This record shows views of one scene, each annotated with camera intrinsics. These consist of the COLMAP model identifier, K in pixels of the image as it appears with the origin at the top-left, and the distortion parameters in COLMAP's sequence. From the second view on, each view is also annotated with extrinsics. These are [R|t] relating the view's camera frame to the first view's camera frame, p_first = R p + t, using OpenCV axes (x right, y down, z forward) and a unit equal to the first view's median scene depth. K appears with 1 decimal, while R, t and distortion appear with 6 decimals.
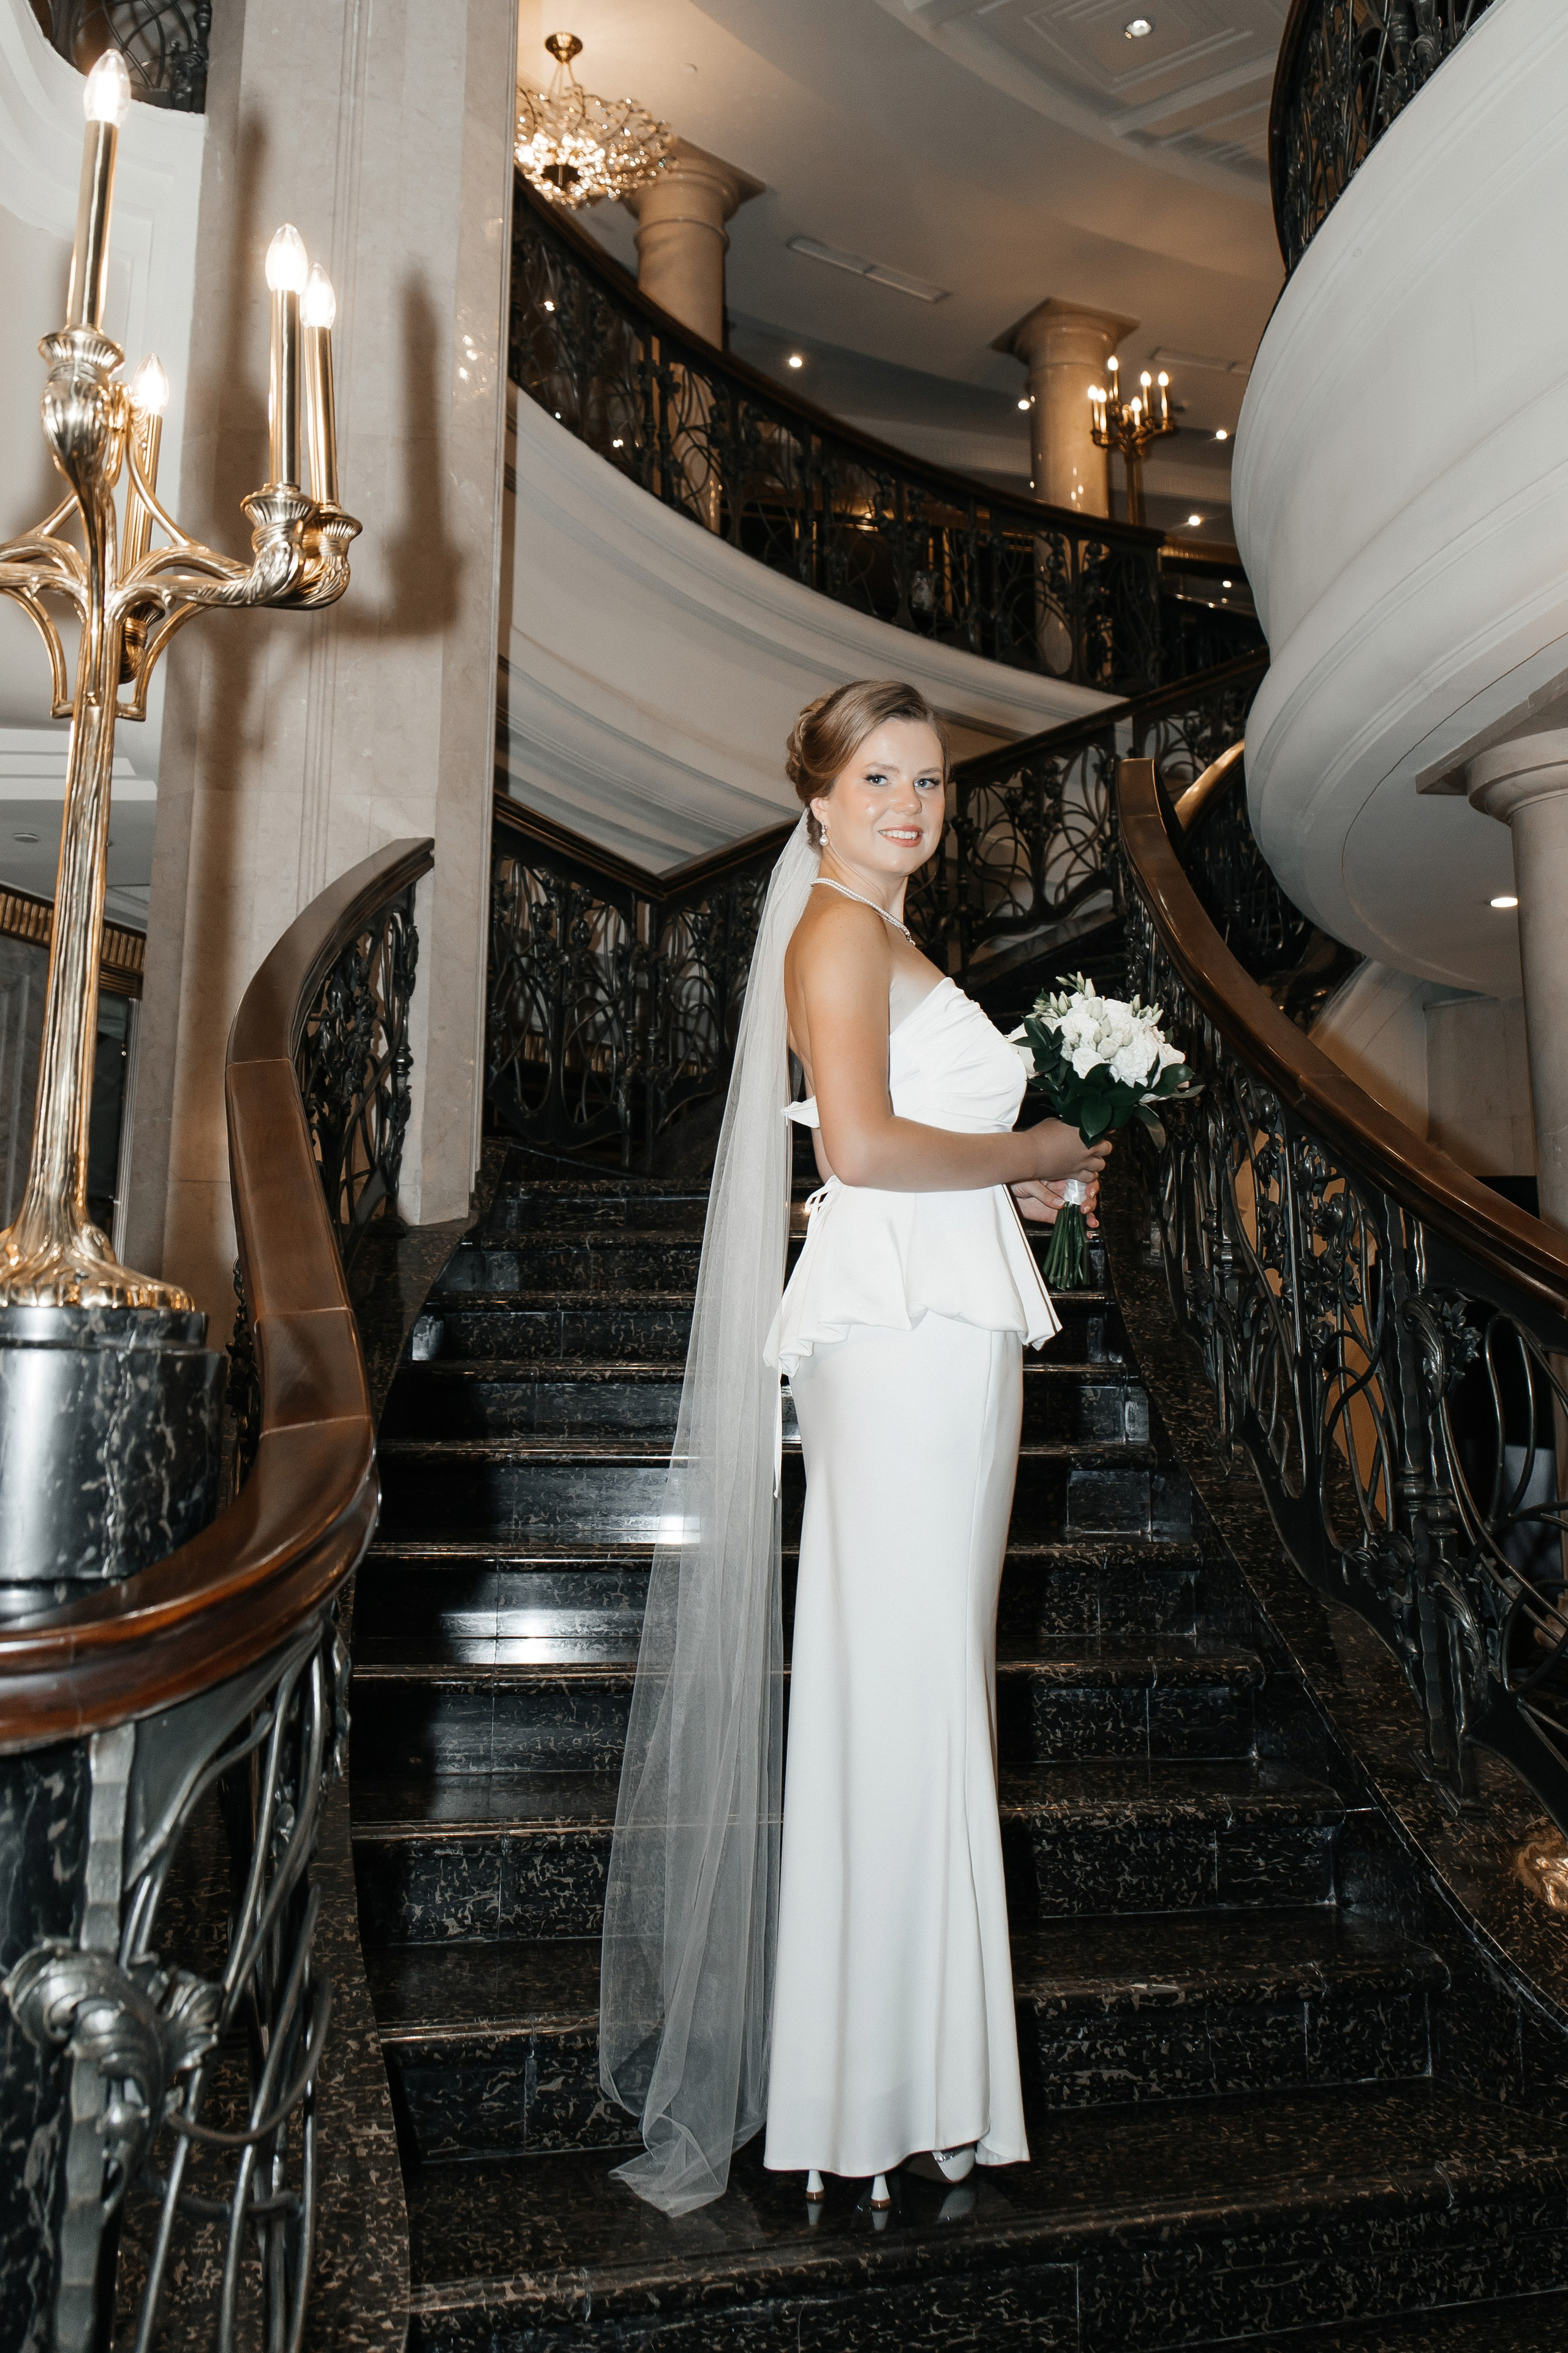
lens RADIAL K [[2092.8, 0, 798.7], [0, 2092.8, 938.6], [0, 0, 1]] dist [0.006417, -0.023320]
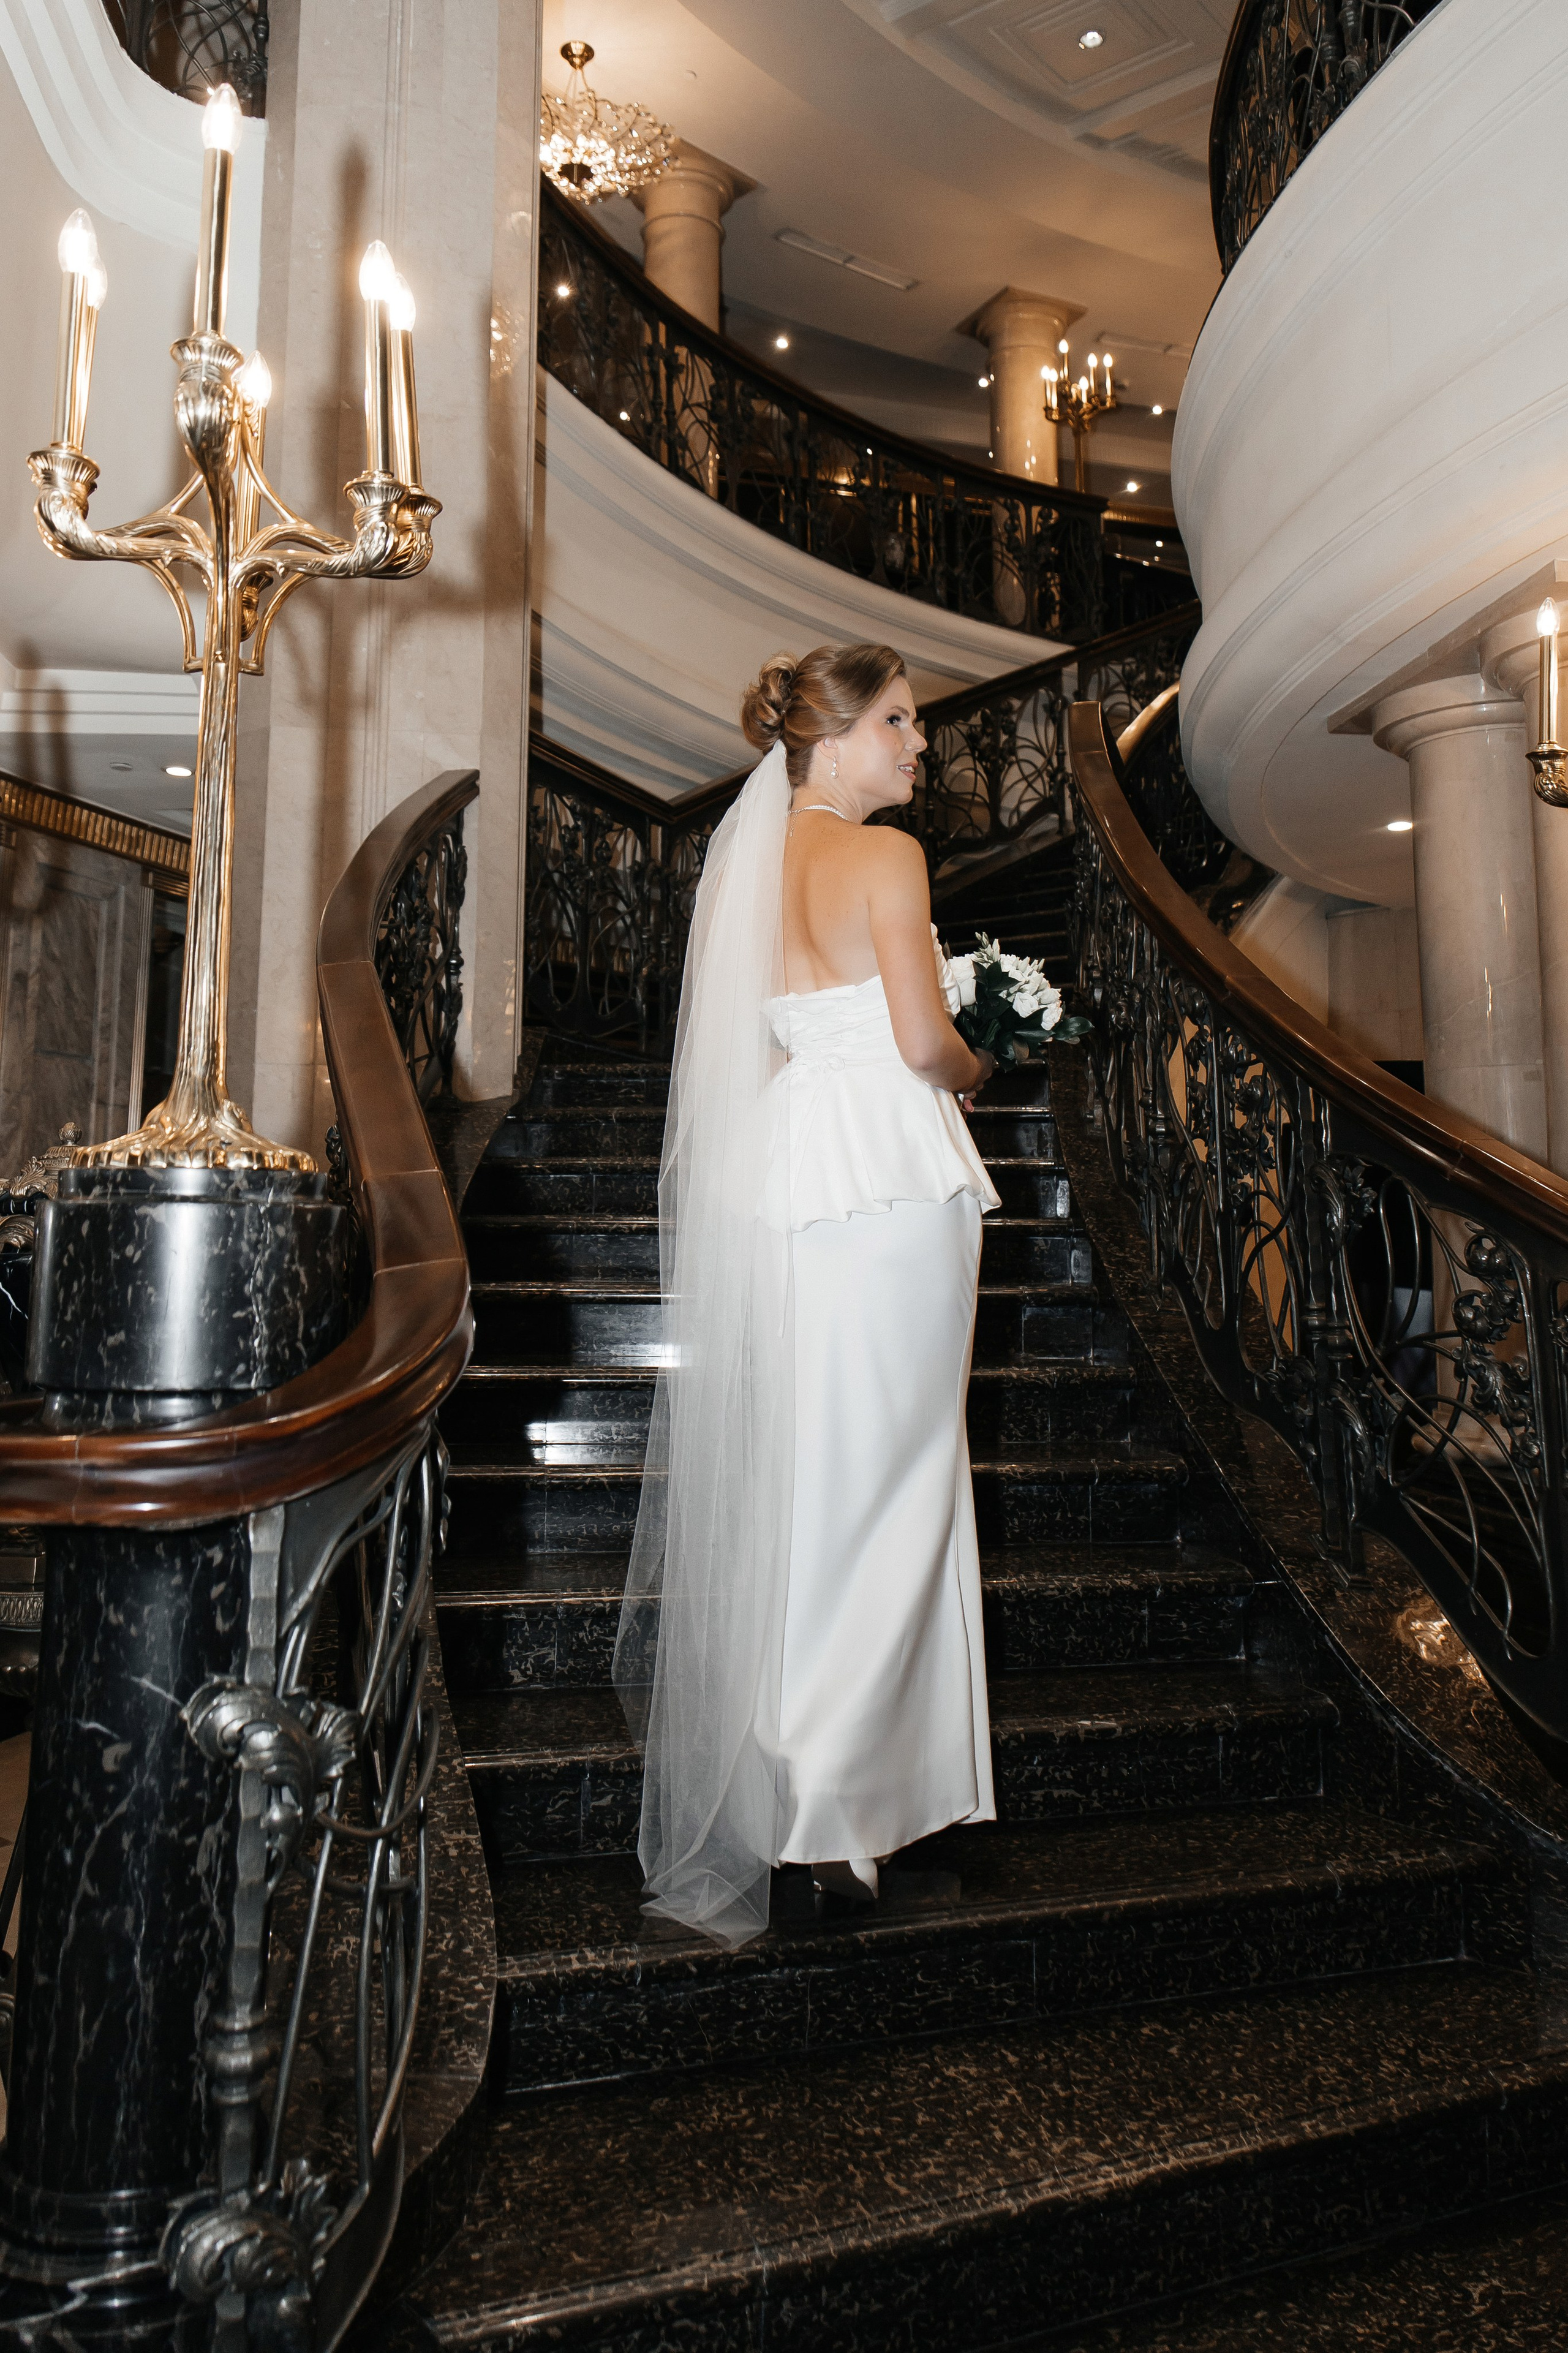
lens RADIAL K [[1818.1, 0, 791.1], [0, 1818.1, 989.2], [0, 0, 1]] dist [0.012461, -0.014601]
pose [[0.999973, 0.001654, 0.007220, -0.012429], [-0.002183, 0.997265, 0.073875, -0.002328], [-0.007078, -0.073889, 0.997241, -0.018500]]
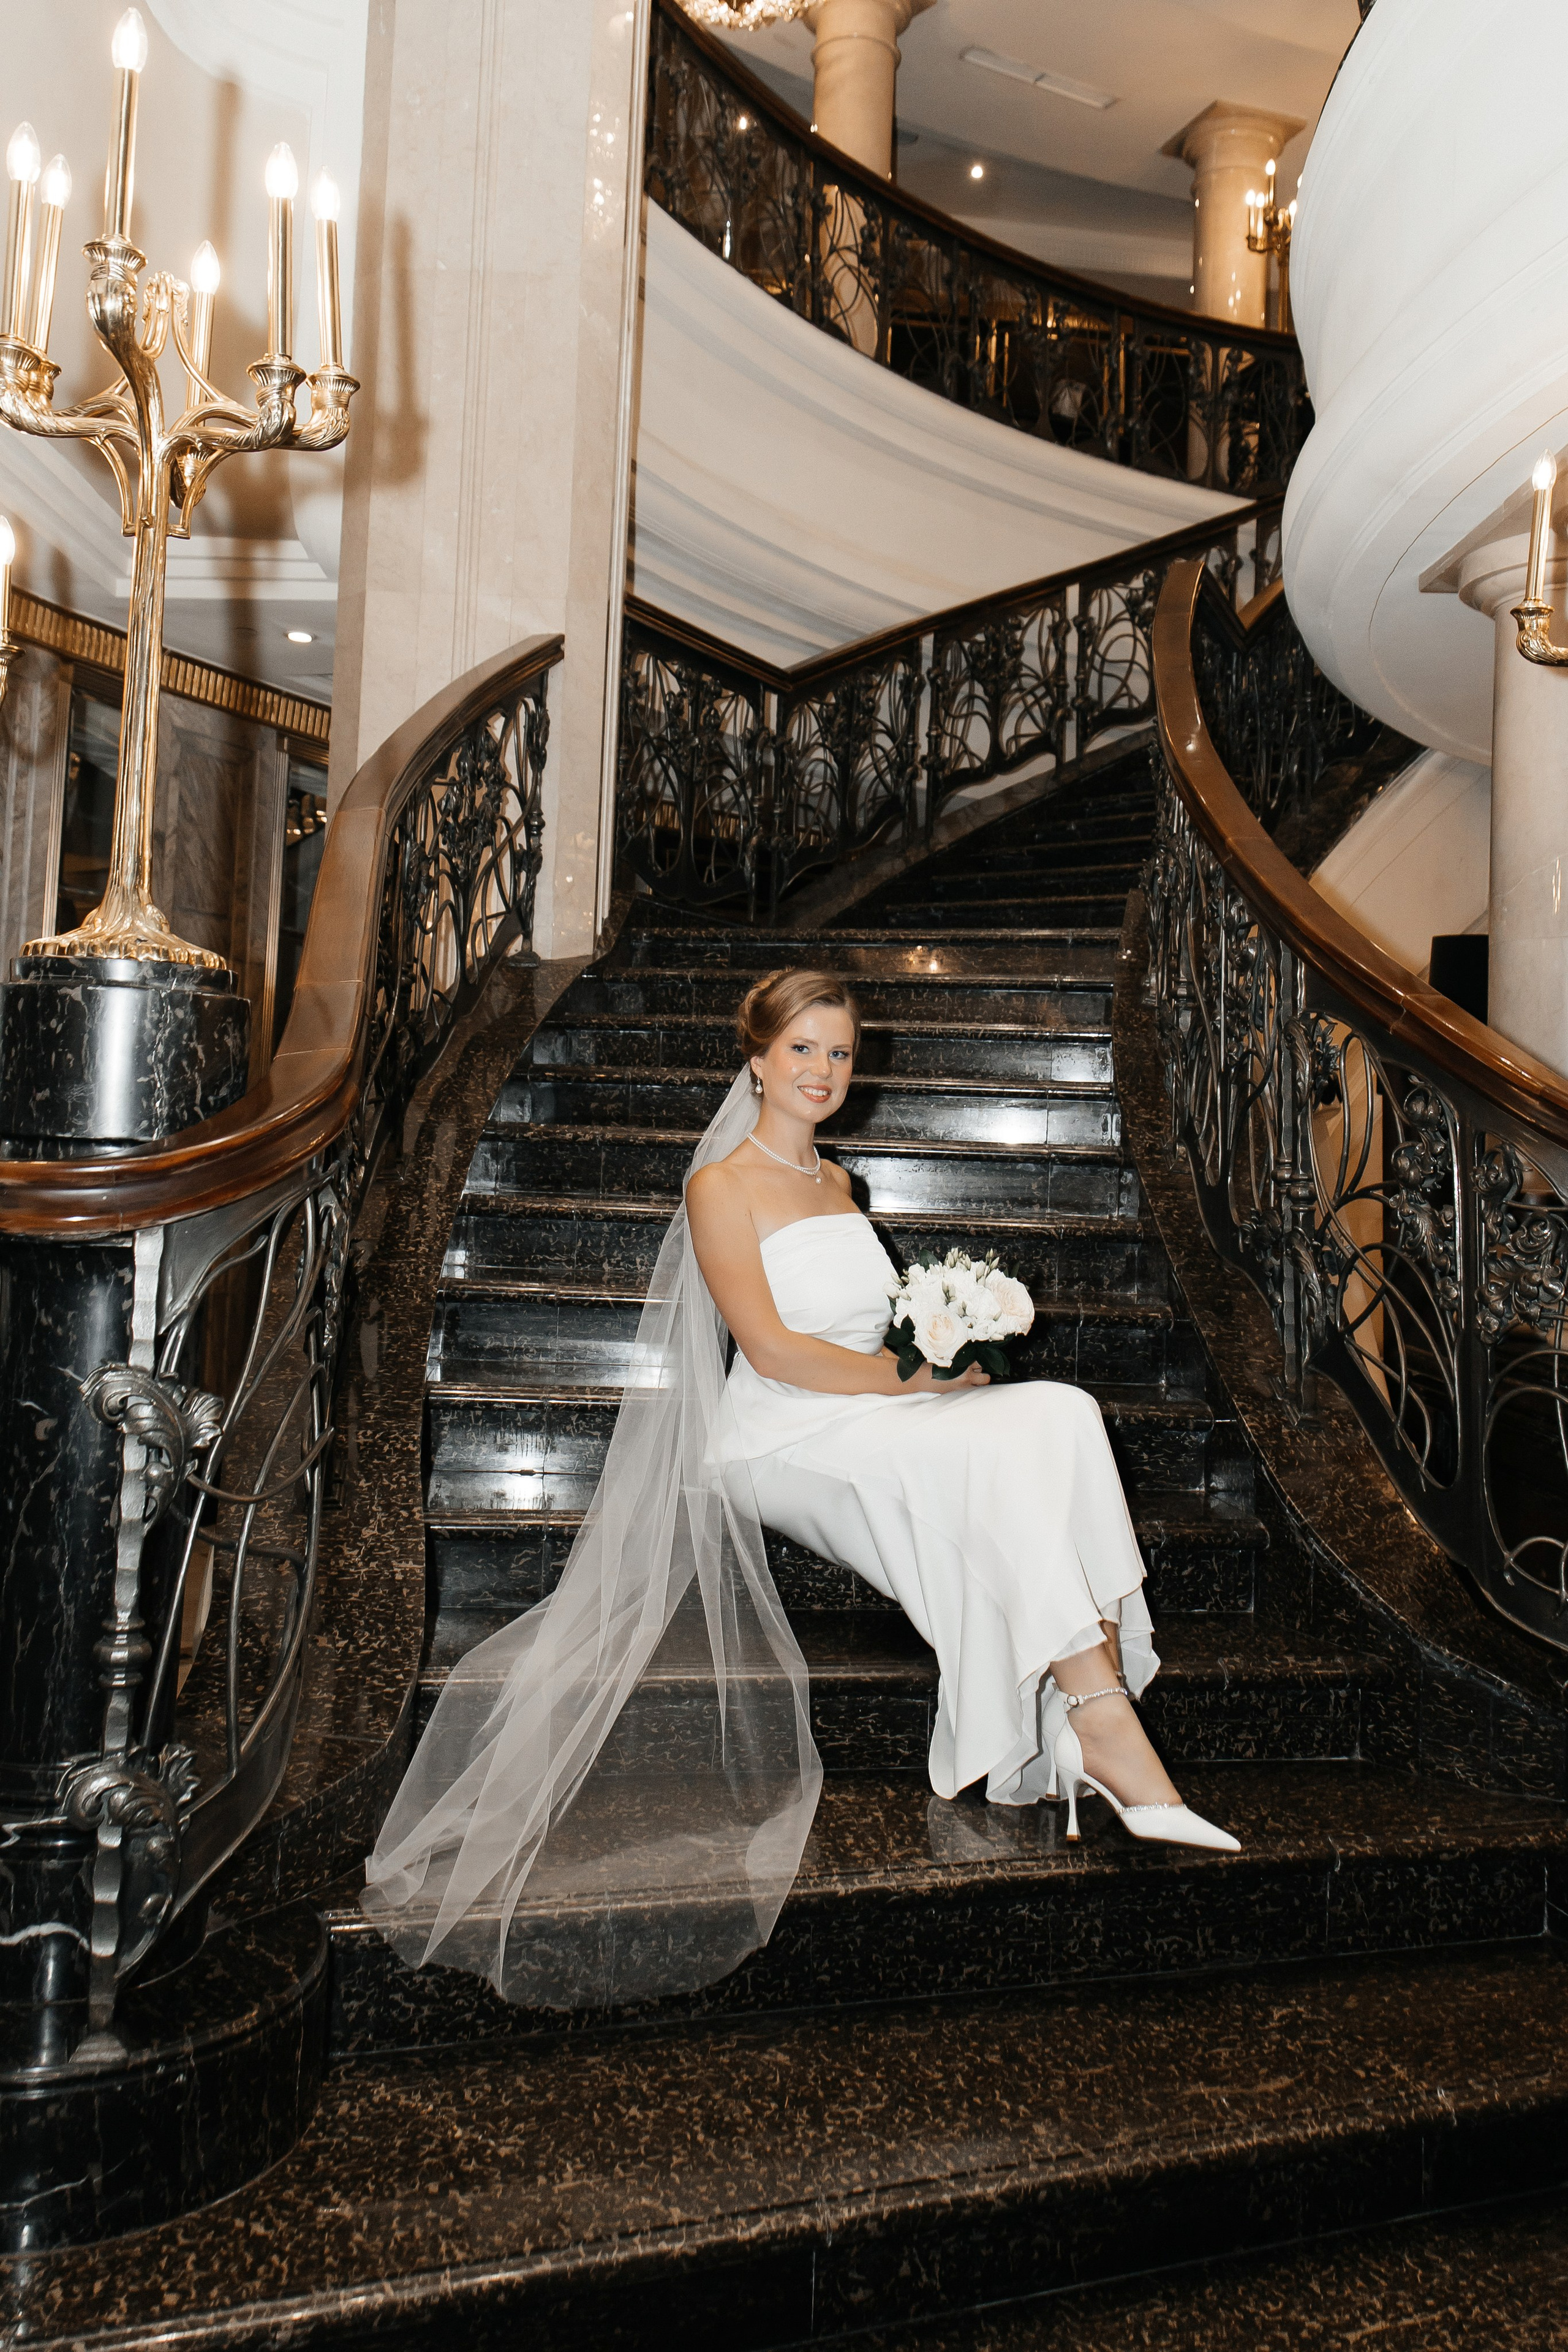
lens RADIAL K [[1931.2, 0, 781.1], [0, 1931.2, 1044.6], [0, 0, 1]] dist [0.020745, -0.018456]
pose [[0.992050, 0.026572, -0.123003, 0.123989], [-0.006741, 0.987270, 0.158908, 0.008999], [0.125660, -0.156816, 0.979601, -0.121482]]
